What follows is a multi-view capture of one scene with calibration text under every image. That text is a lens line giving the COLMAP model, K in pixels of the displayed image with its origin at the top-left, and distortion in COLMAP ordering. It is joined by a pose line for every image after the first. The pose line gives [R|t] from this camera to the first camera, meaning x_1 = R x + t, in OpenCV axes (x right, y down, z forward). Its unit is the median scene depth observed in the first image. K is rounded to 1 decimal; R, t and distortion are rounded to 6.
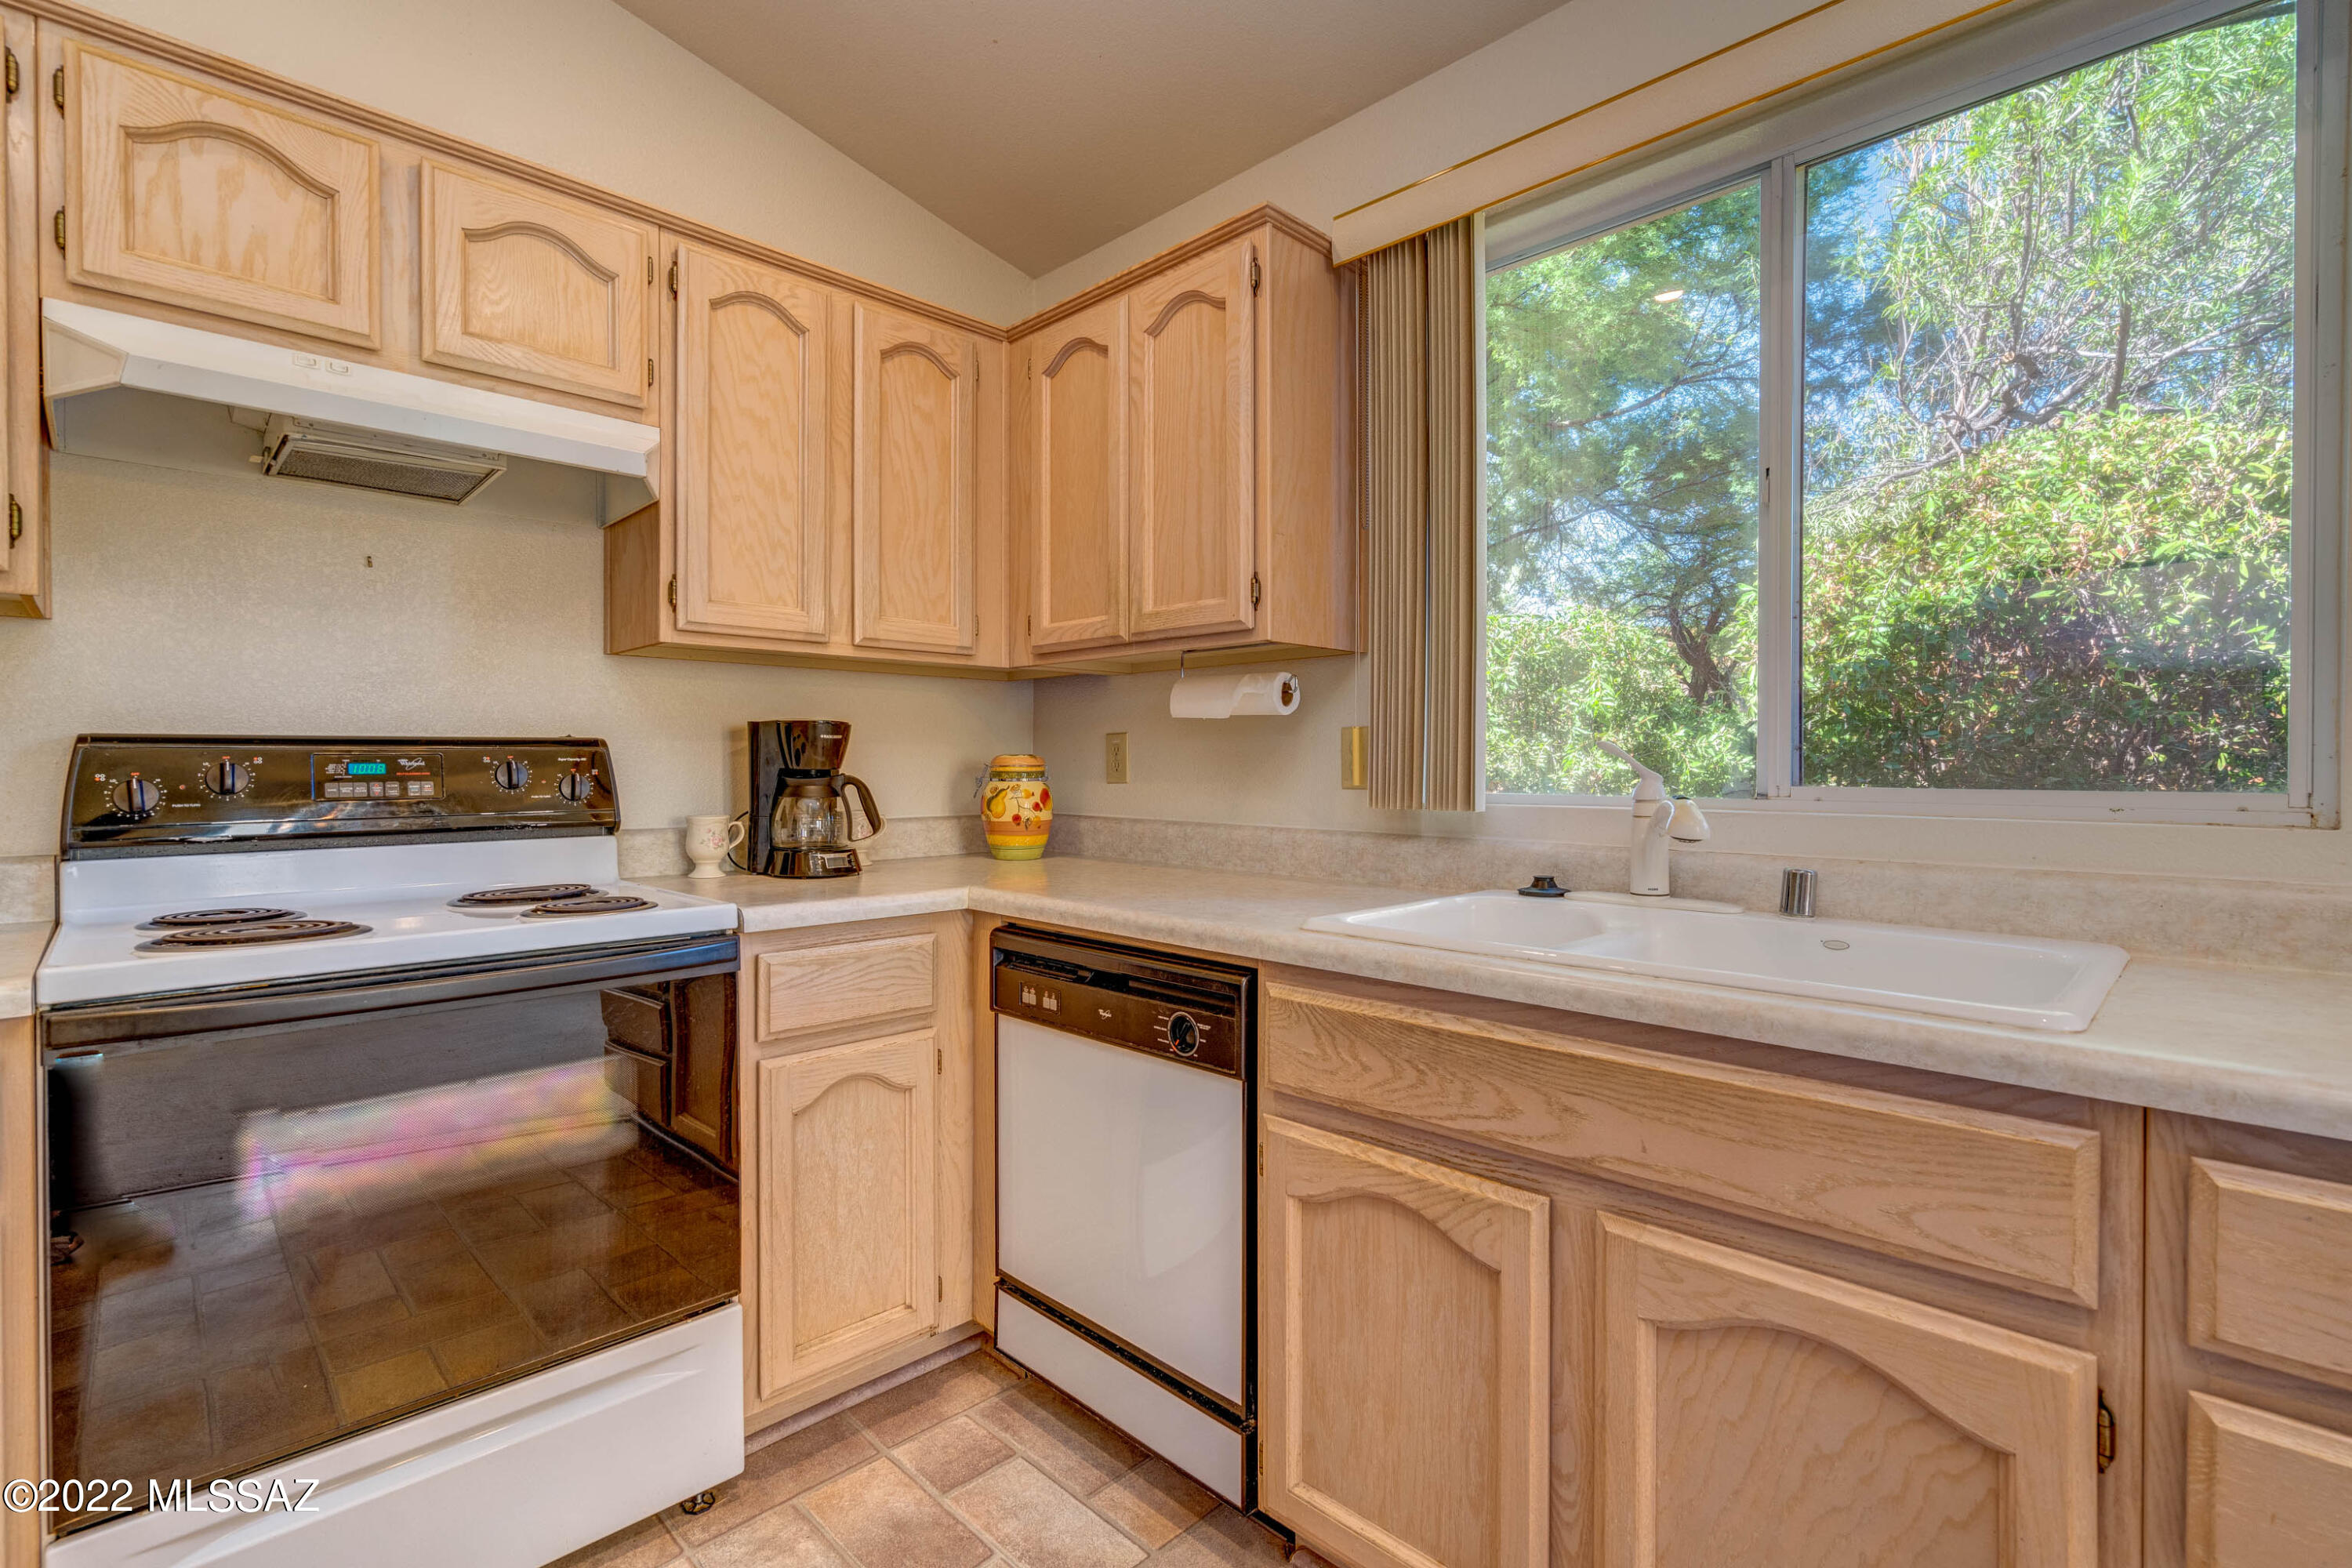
lens RADIAL K [[1062.3, 0, 1153.7], [0, 1062.3, 770.0], [0, 0, 1]] dist [-0.008120, 0.004489]
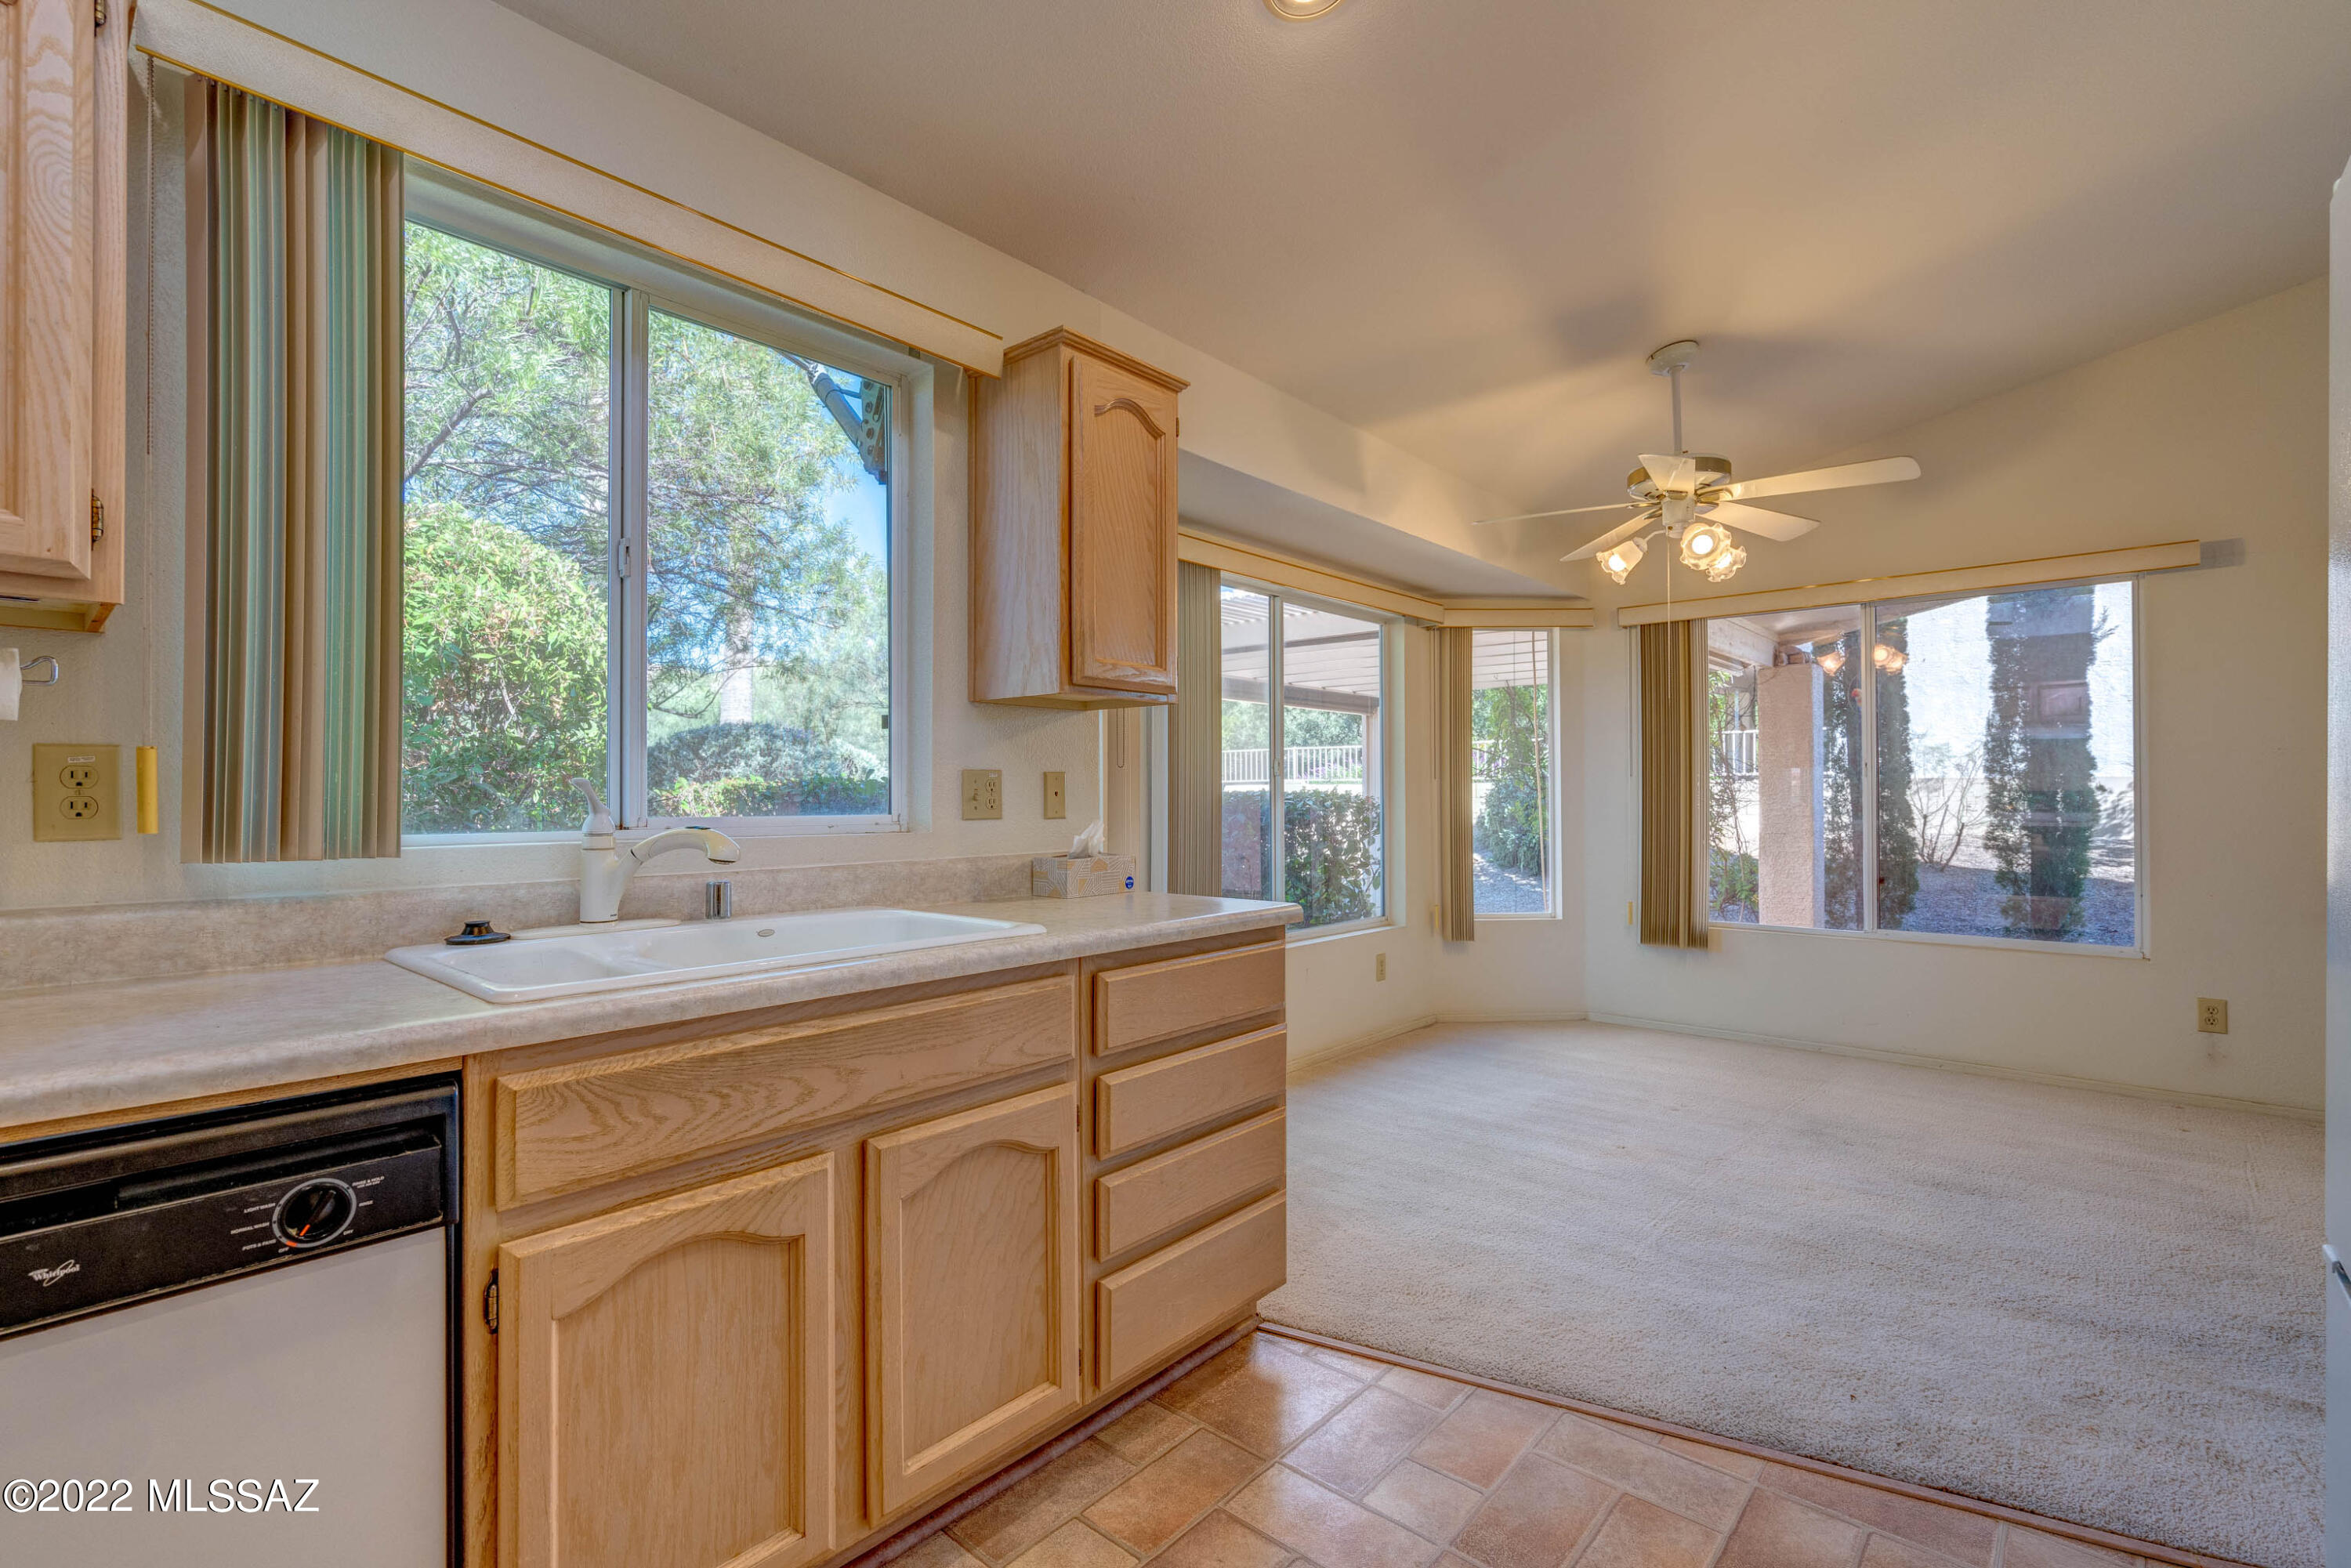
lens RADIAL K [[1061.8, 0, 1187.1], [0, 1061.8, 791.4], [0, 0, 1]] dist [-0.008120, 0.004489]
pose [[-0.079815, 0.004520, 0.996799, -0.634161], [0.007169, 0.999966, -0.003960, -0.005207], [-0.996784, 0.006830, -0.079845, 0.486316]]
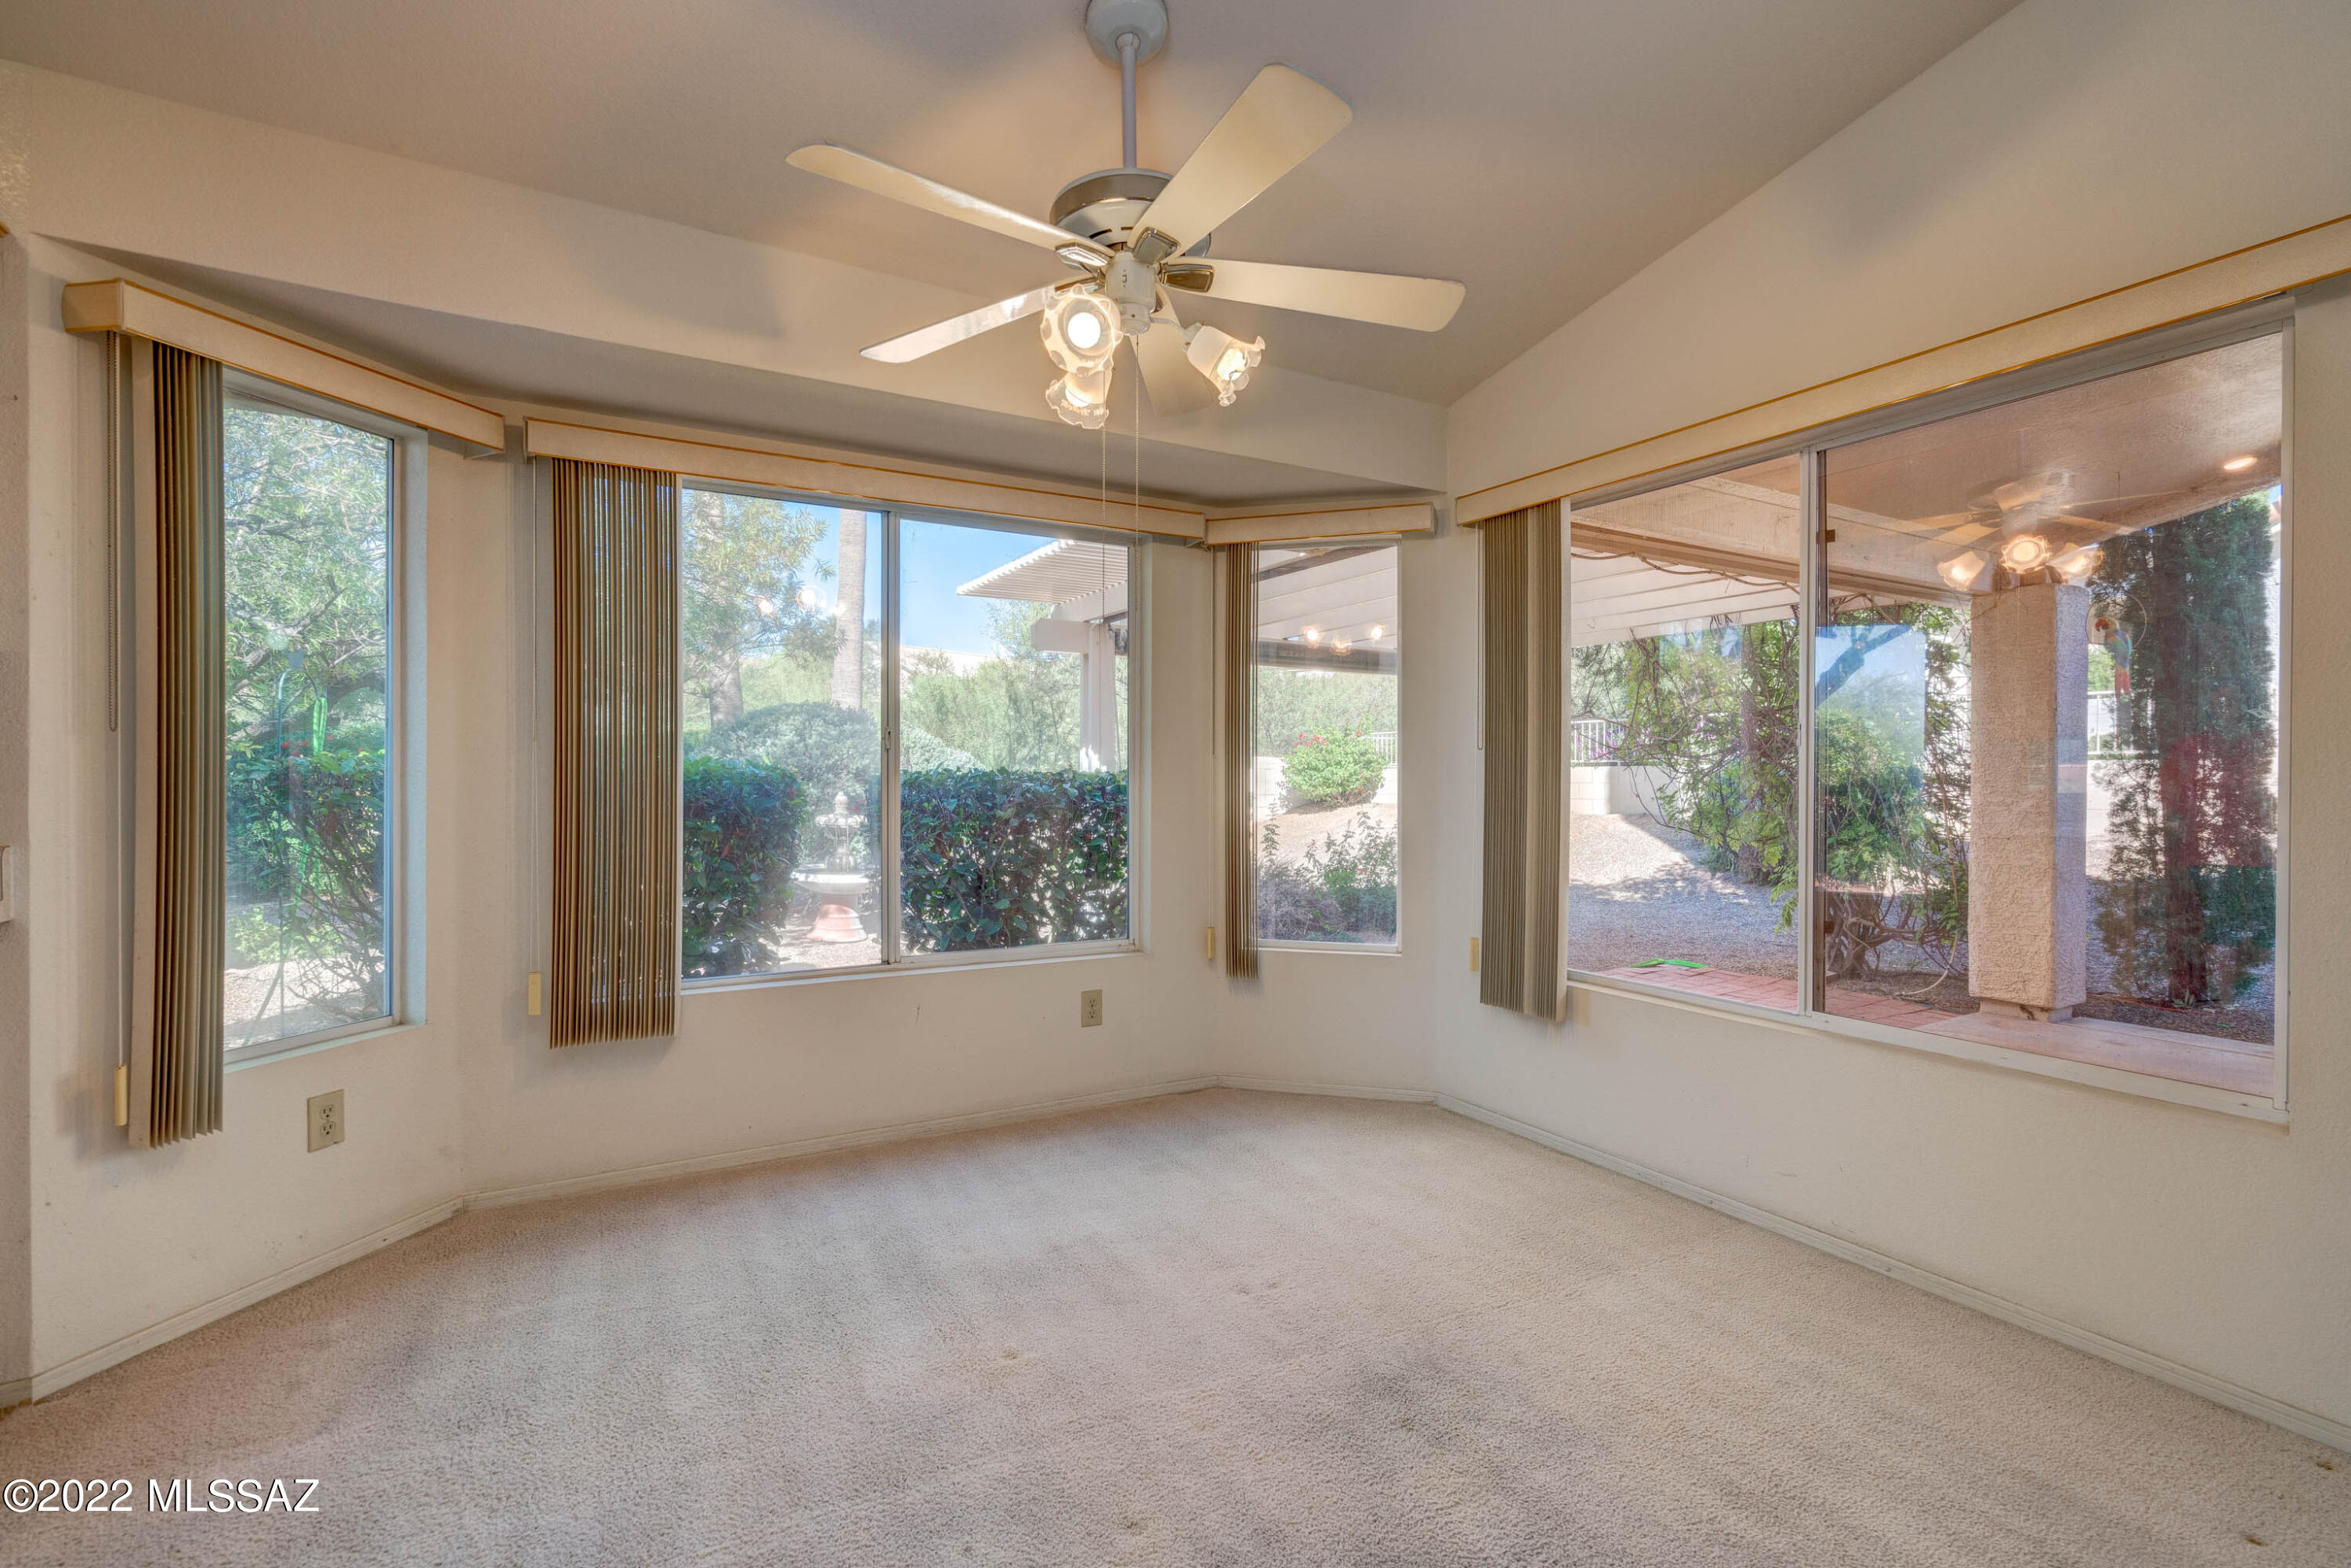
lens RADIAL K [[1061.8, 0, 1178.9], [0, 1061.8, 787.8], [0, 0, 1]] dist [-0.008120, 0.004489]
pose [[0.253752, -0.008408, 0.967233, 0.202463], [0.000161, 0.999963, 0.008650, 0.002463], [-0.967269, -0.002039, 0.253744, -1.022328]]
